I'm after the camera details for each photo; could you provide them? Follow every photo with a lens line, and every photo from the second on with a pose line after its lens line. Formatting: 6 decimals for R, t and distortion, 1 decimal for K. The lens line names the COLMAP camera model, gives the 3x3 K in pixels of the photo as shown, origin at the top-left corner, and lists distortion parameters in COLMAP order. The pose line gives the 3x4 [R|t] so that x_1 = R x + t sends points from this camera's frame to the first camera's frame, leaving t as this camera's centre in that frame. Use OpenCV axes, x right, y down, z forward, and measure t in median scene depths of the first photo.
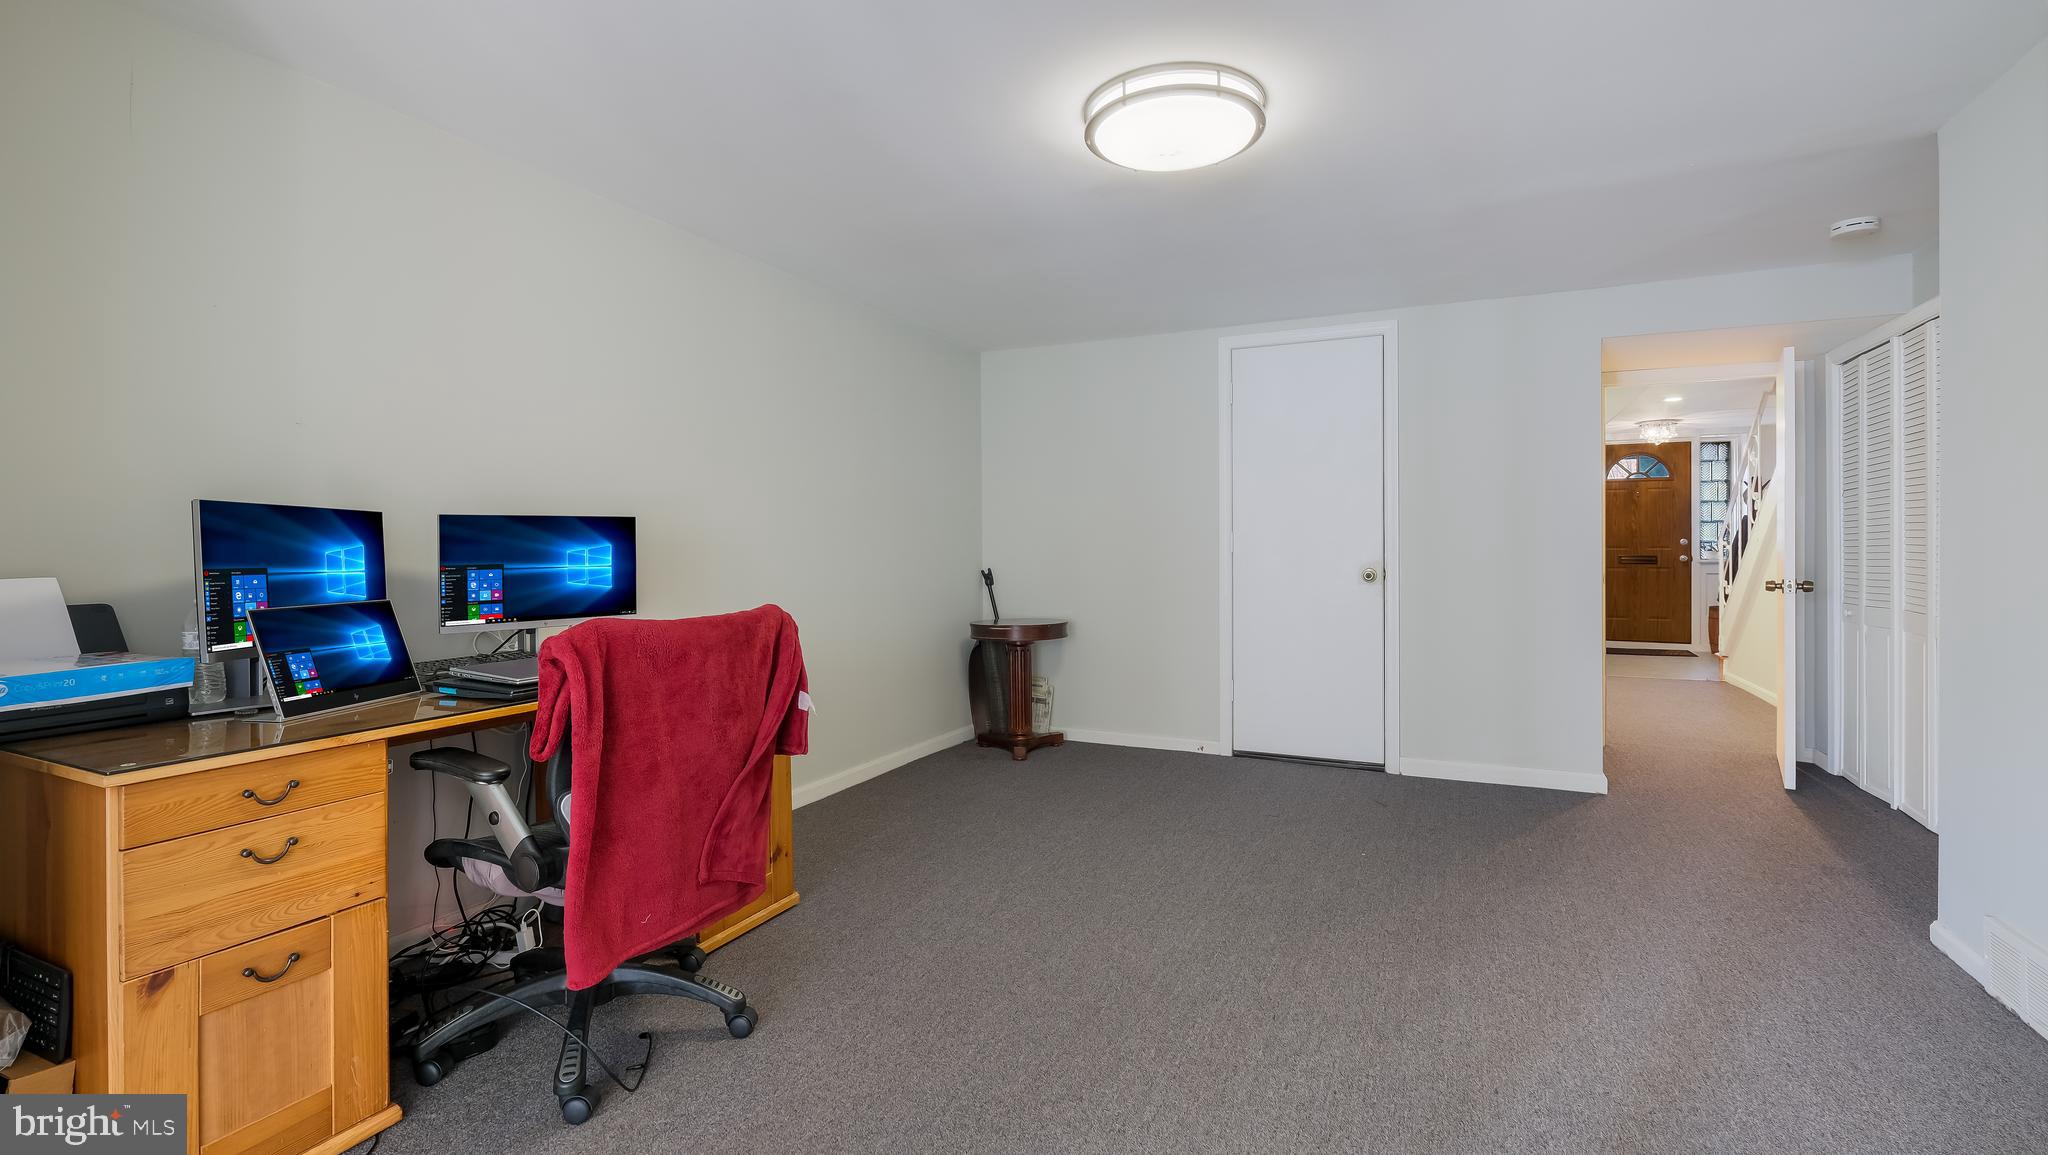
lens RADIAL K [[903.0, 0, 1026.1], [0, 903.0, 559.4], [0, 0, 1]] dist [0.002430, -0.001170]
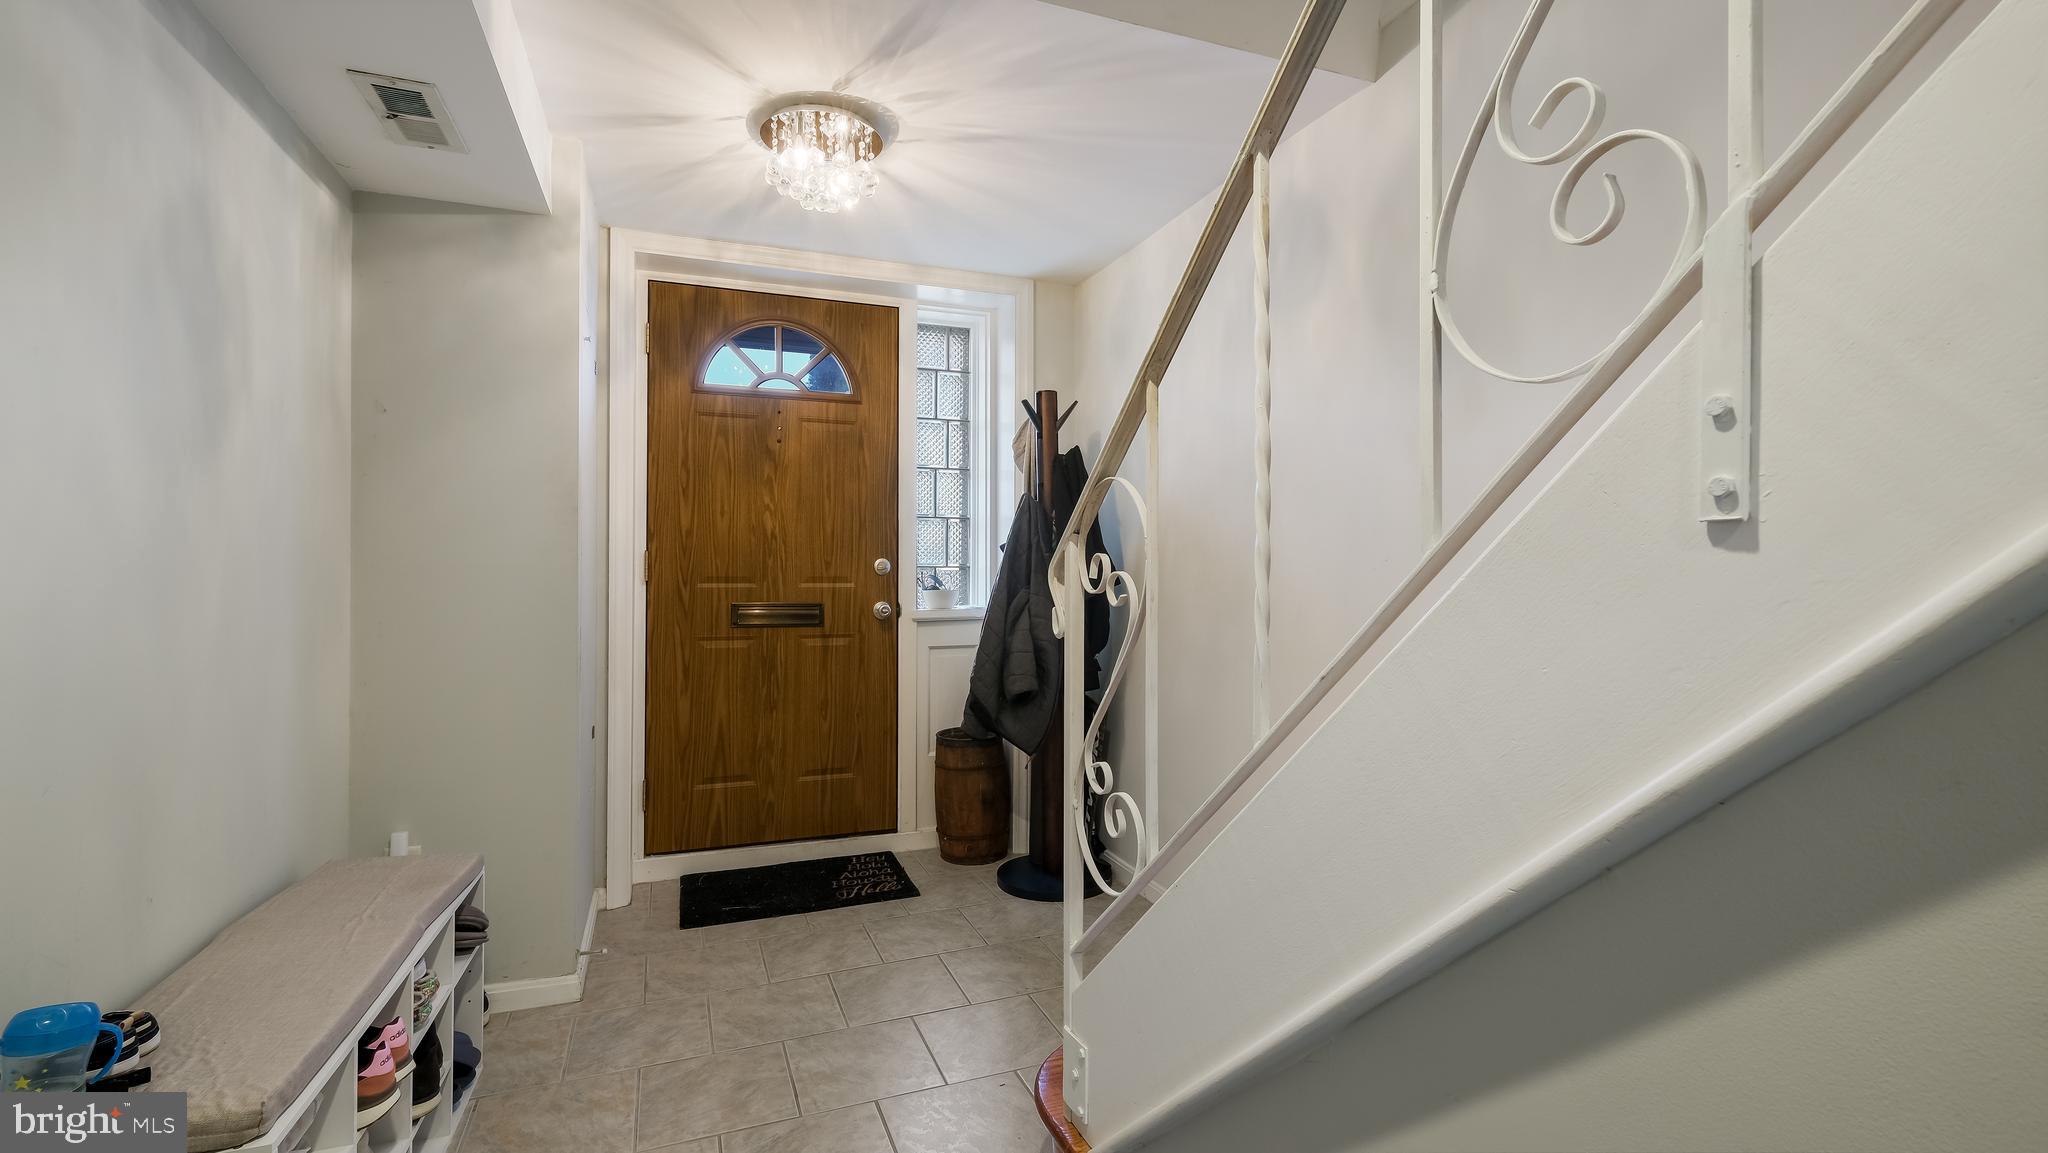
lens RADIAL K [[899.0, 0, 1026.2], [0, 899.0, 573.2], [0, 0, 1]] dist [-0.000829, 0.001116]
pose [[0.684818, 0.004987, 0.728697, 0.489361], [0.002486, 0.999955, -0.009179, -0.012828], [-0.728710, 0.008097, 0.684775, 0.691212]]
